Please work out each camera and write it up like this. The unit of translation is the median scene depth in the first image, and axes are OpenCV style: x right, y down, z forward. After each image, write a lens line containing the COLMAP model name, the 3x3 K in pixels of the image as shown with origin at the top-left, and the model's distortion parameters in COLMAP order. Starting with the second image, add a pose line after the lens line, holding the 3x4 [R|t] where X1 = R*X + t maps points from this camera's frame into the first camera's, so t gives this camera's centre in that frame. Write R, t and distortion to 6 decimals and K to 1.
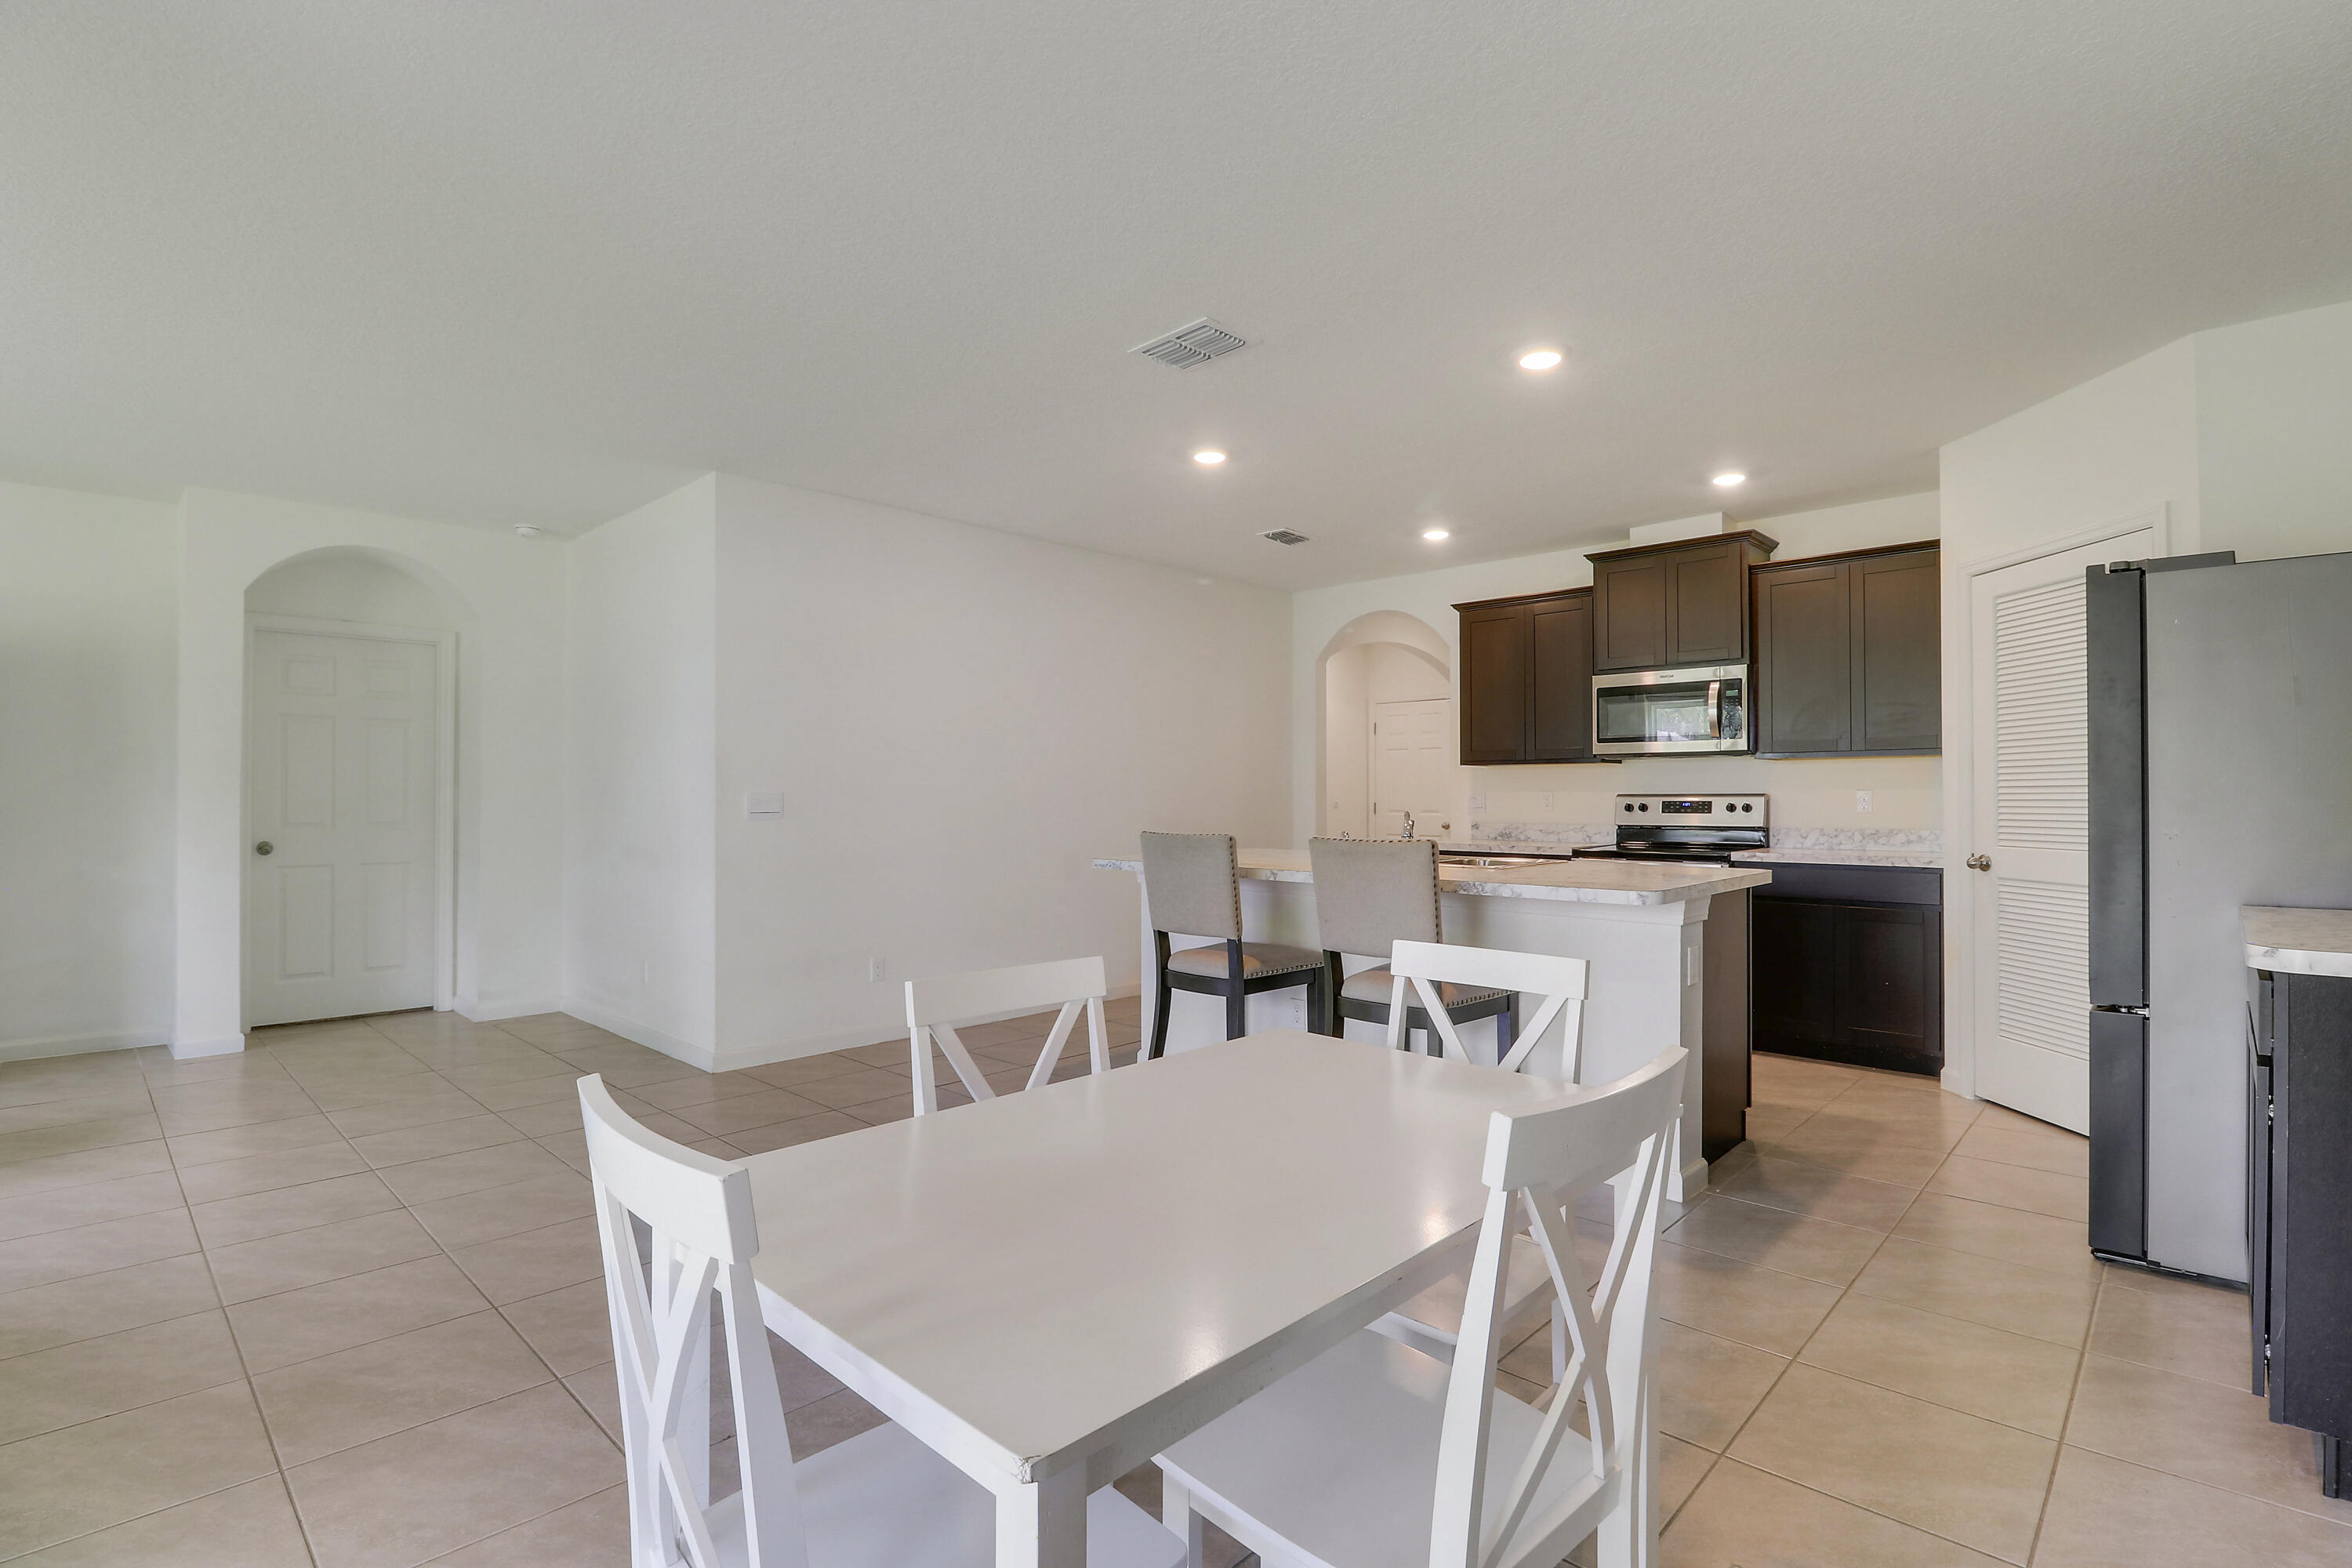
lens RADIAL K [[1114.2, 0, 1178.9], [0, 1114.2, 789.2], [0, 0, 1]] dist [-0.001303, -0.001032]
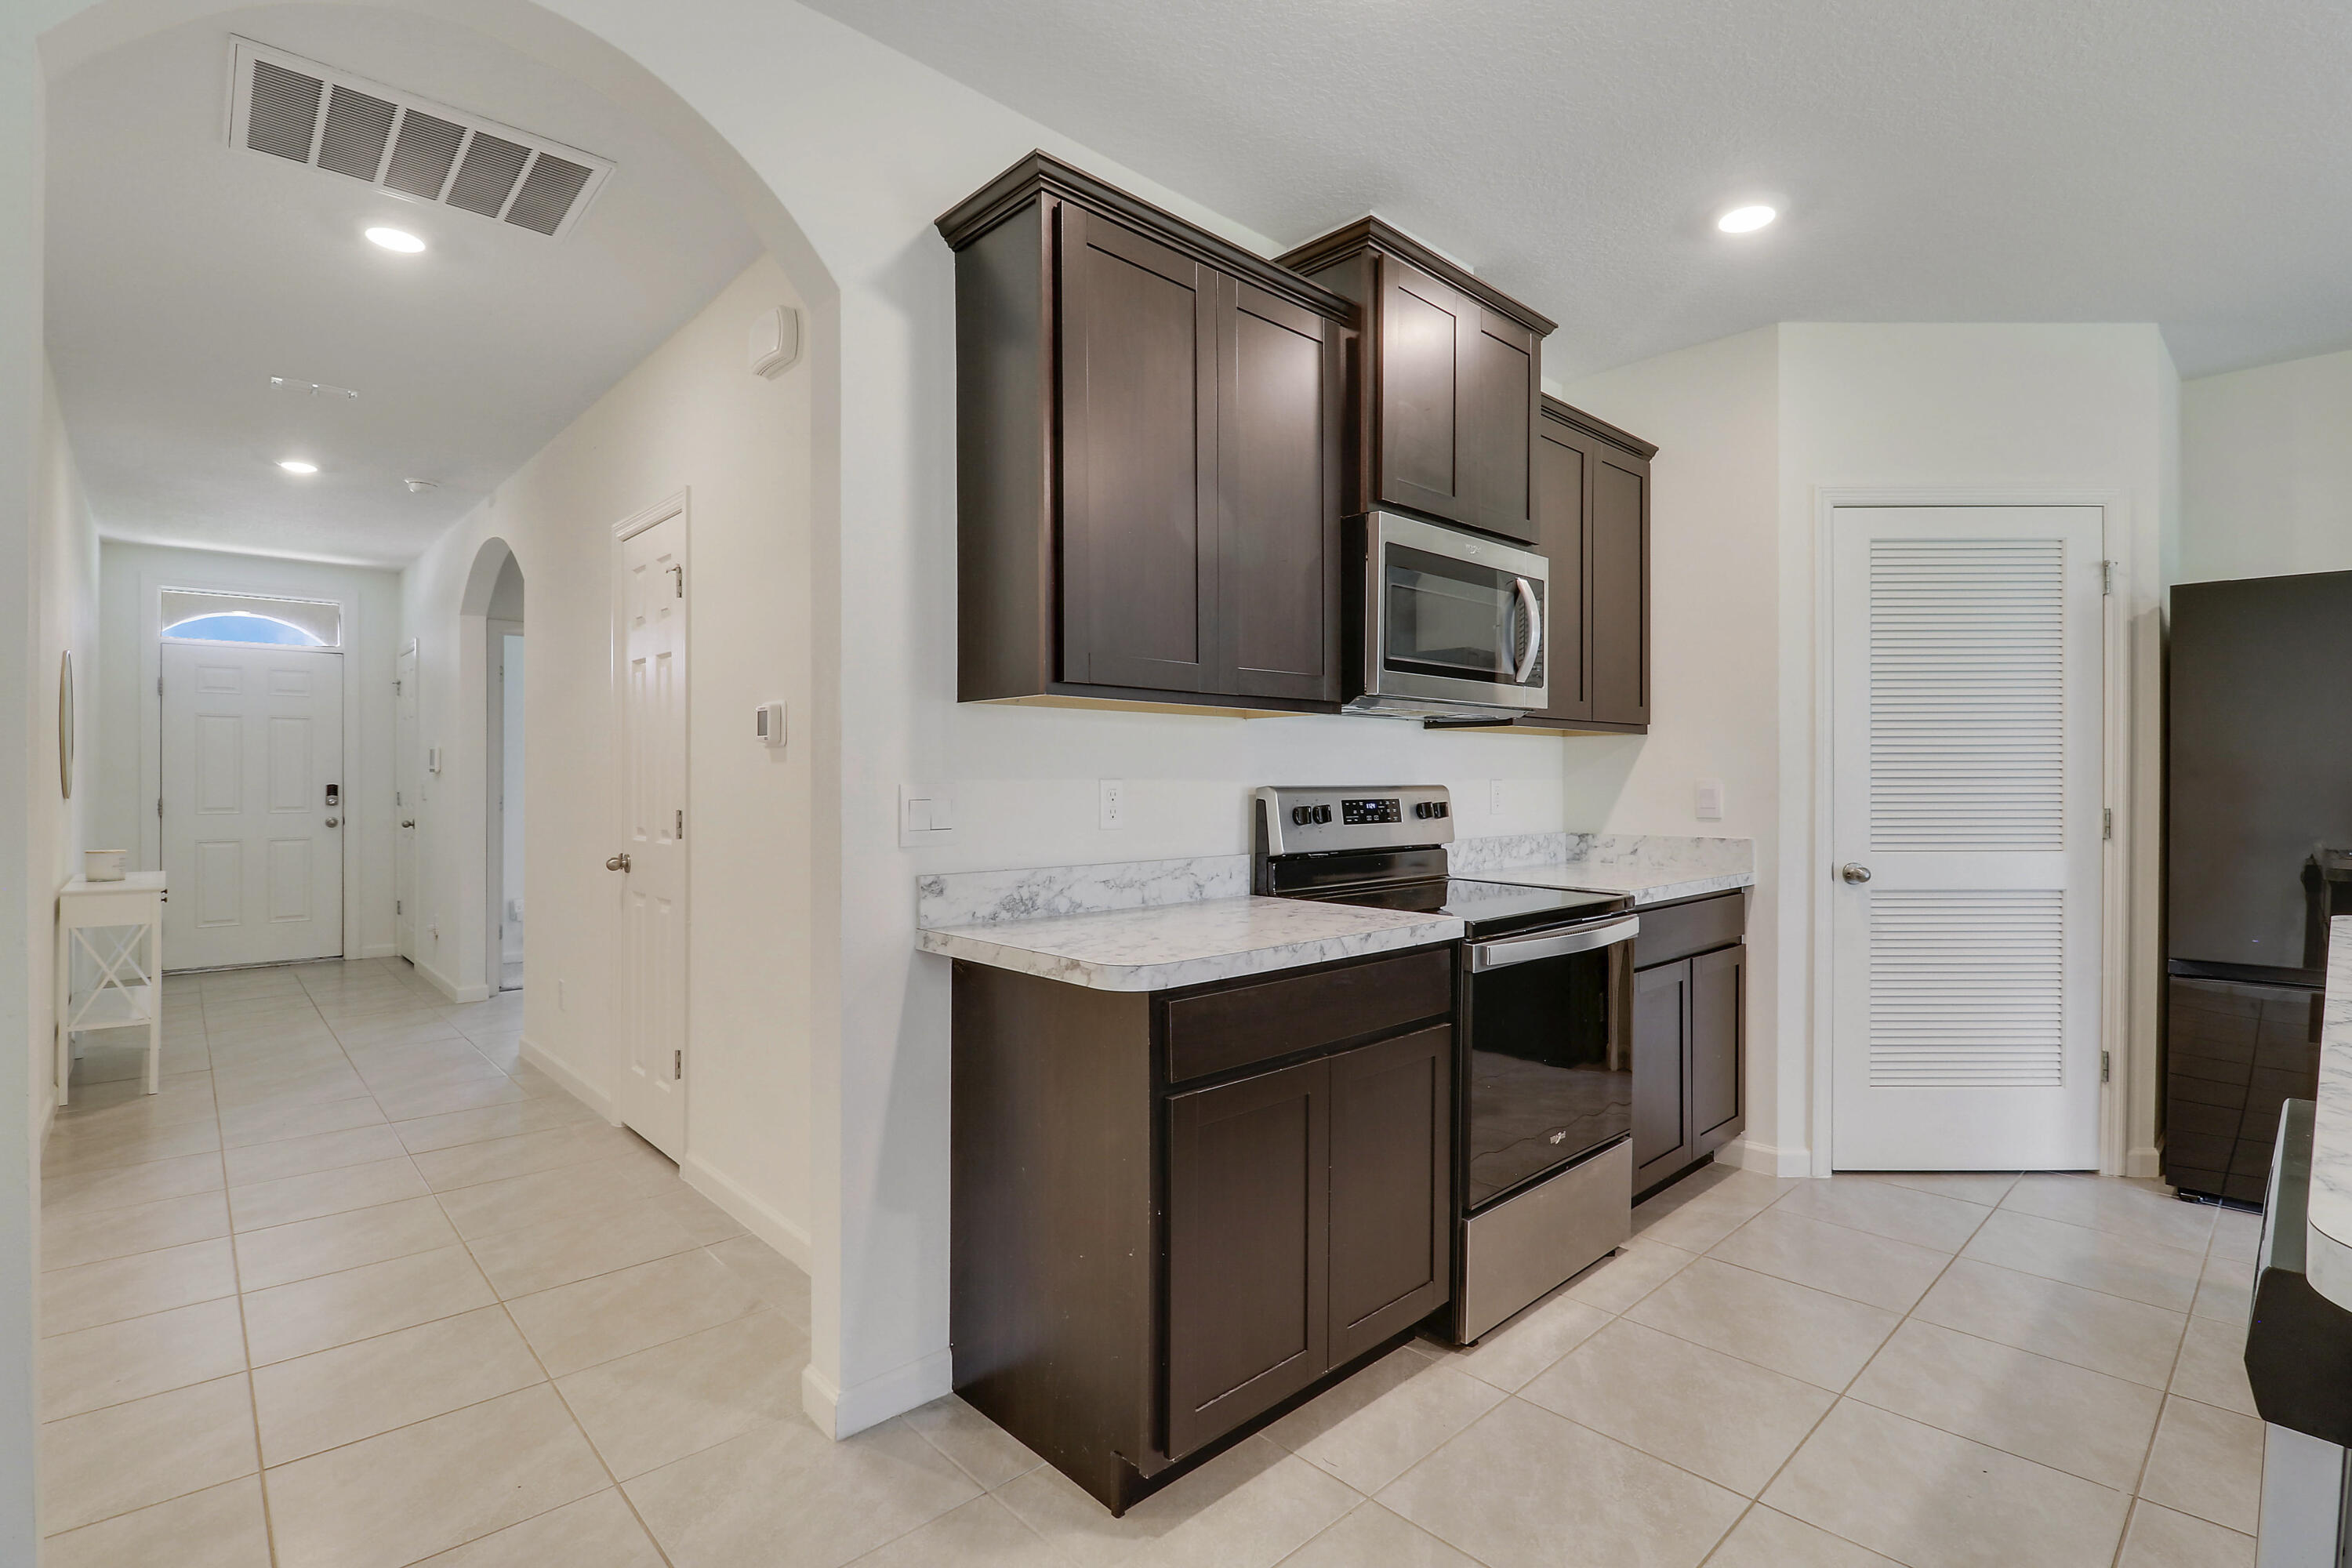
lens RADIAL K [[1089.6, 0, 1178.6], [0, 1089.6, 775.6], [0, 0, 1]] dist [-0.002148, -0.009185]
pose [[0.048969, 0.002957, 0.998796, -0.050308], [-0.008509, 0.999961, -0.002544, 0.001691], [-0.998764, -0.008374, 0.048992, 1.072395]]
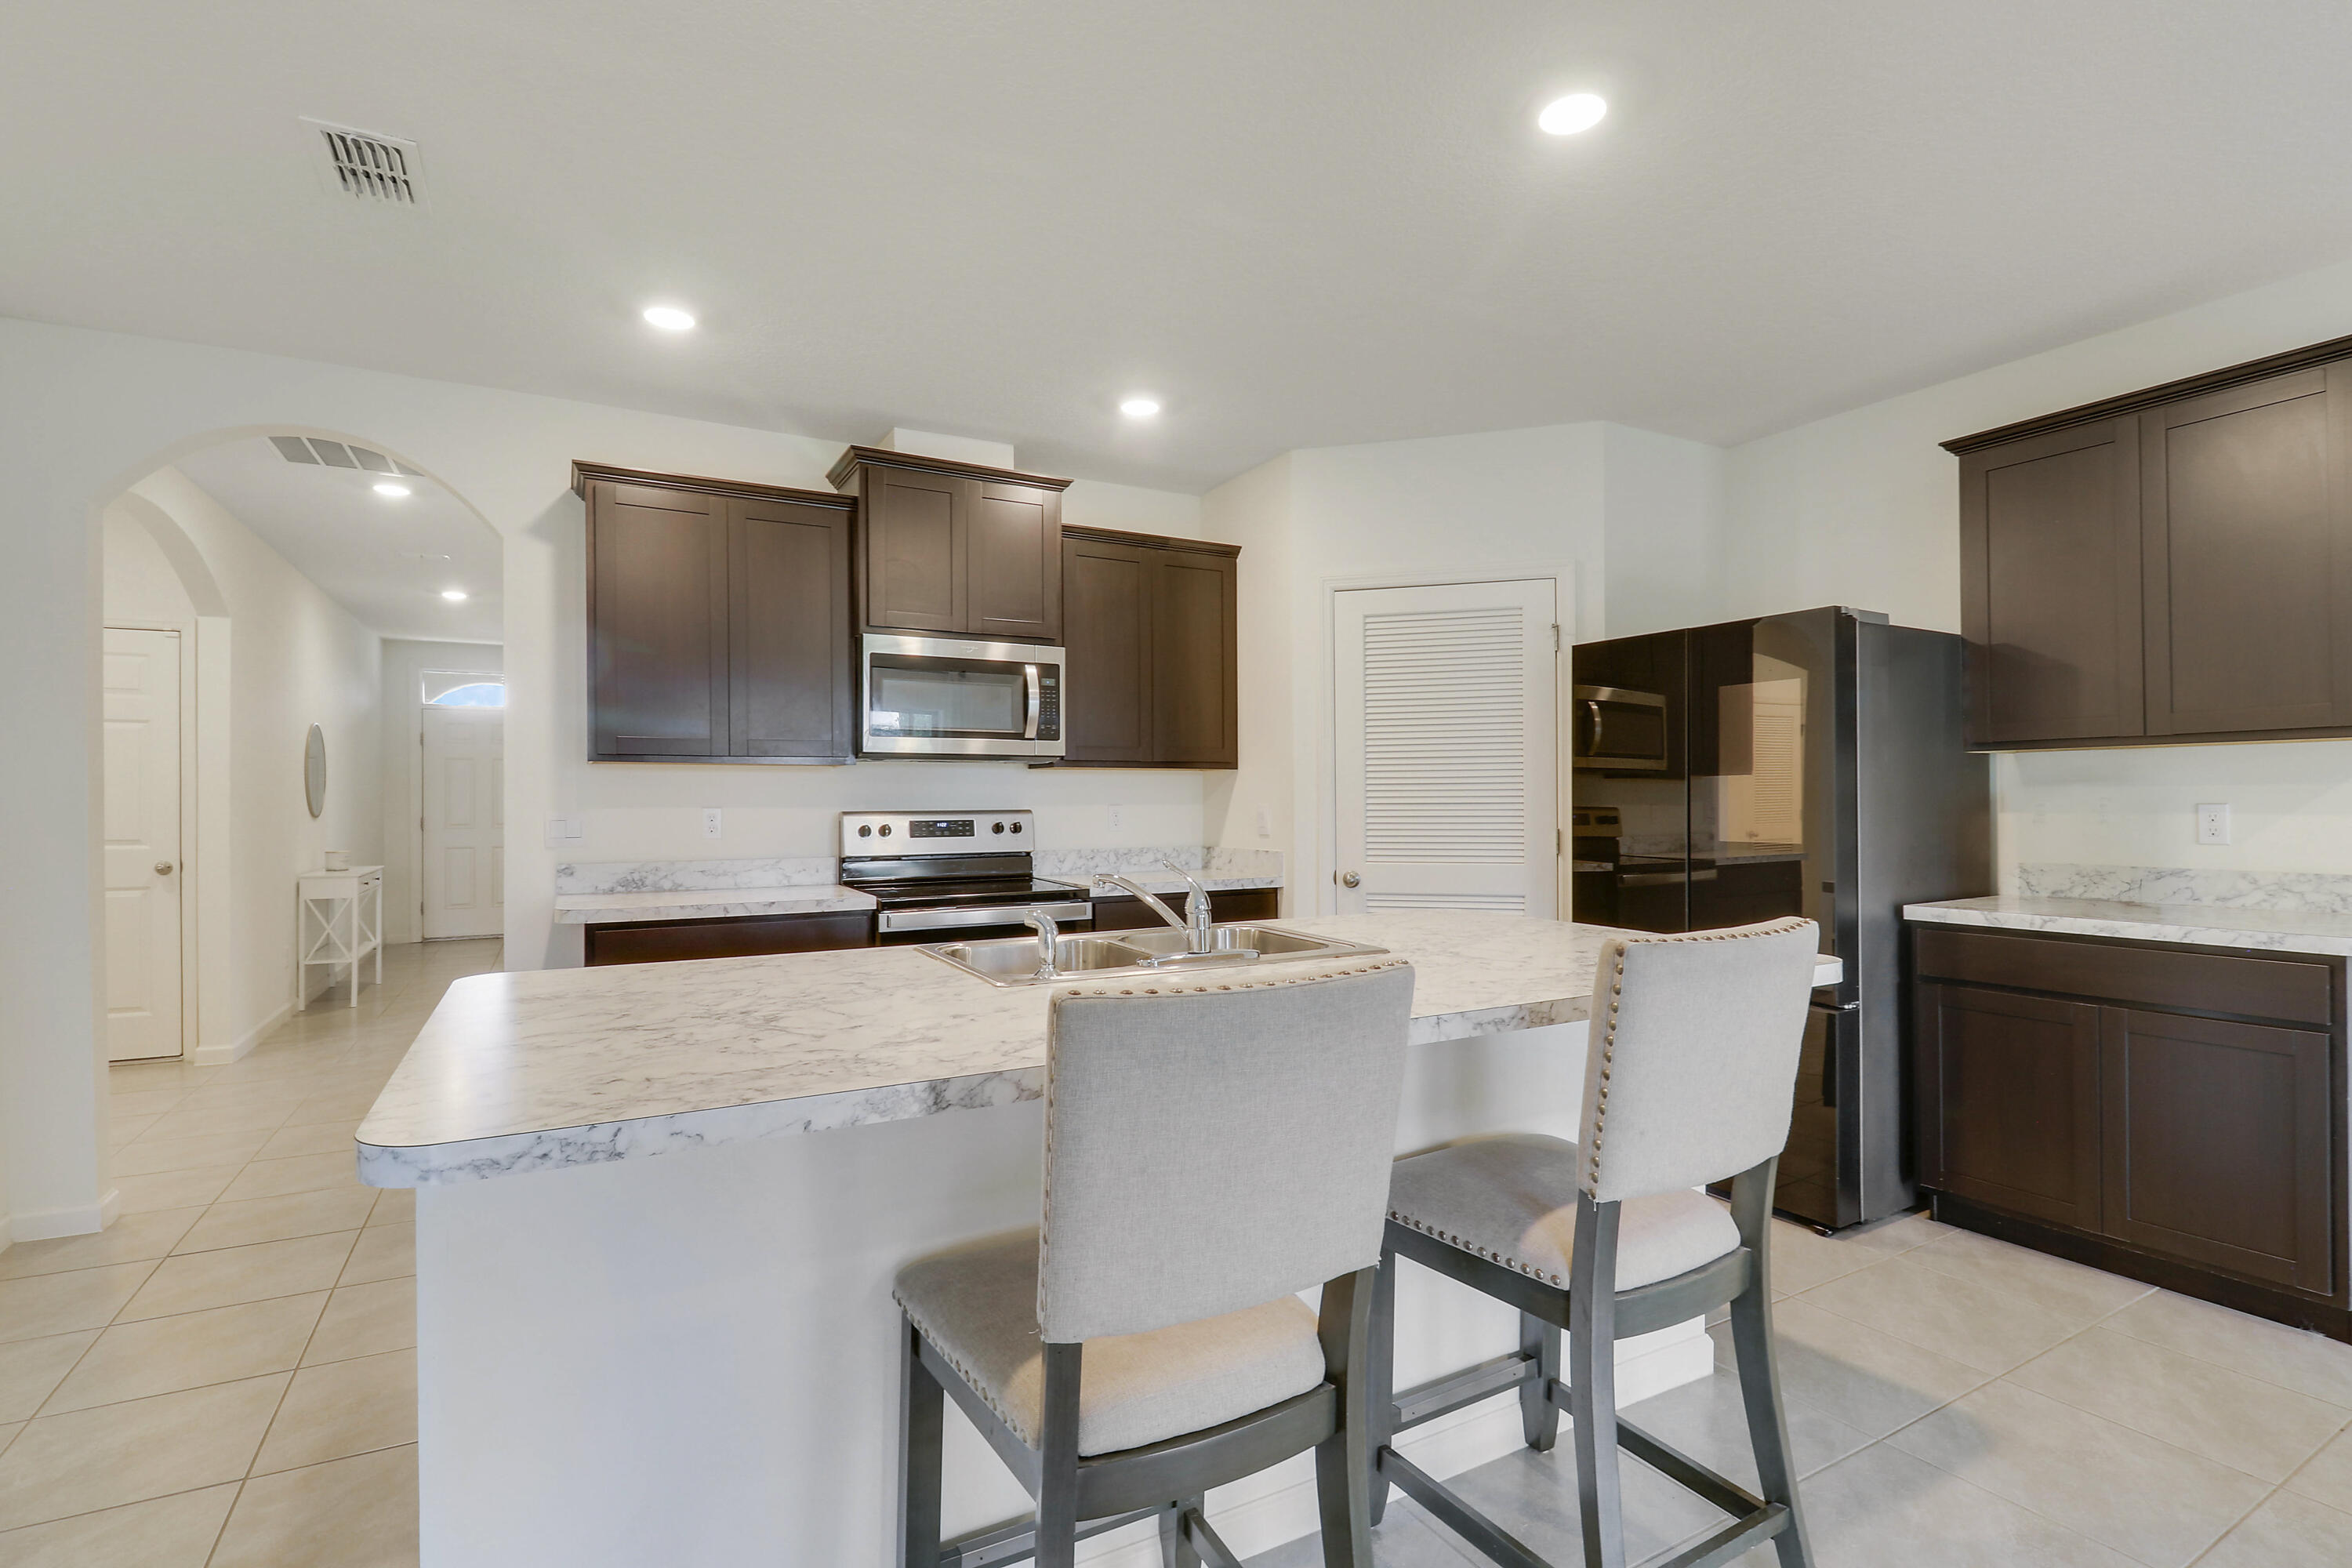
lens RADIAL K [[1091.5, 0, 1169.5], [0, 1091.5, 788.4], [0, 0, 1]] dist [-0.005035, -0.001013]
pose [[0.295151, 0.008028, 0.955417, -0.194632], [-0.003530, 0.999967, -0.007311, -0.005932], [-0.955444, -0.001215, 0.295170, 0.646444]]
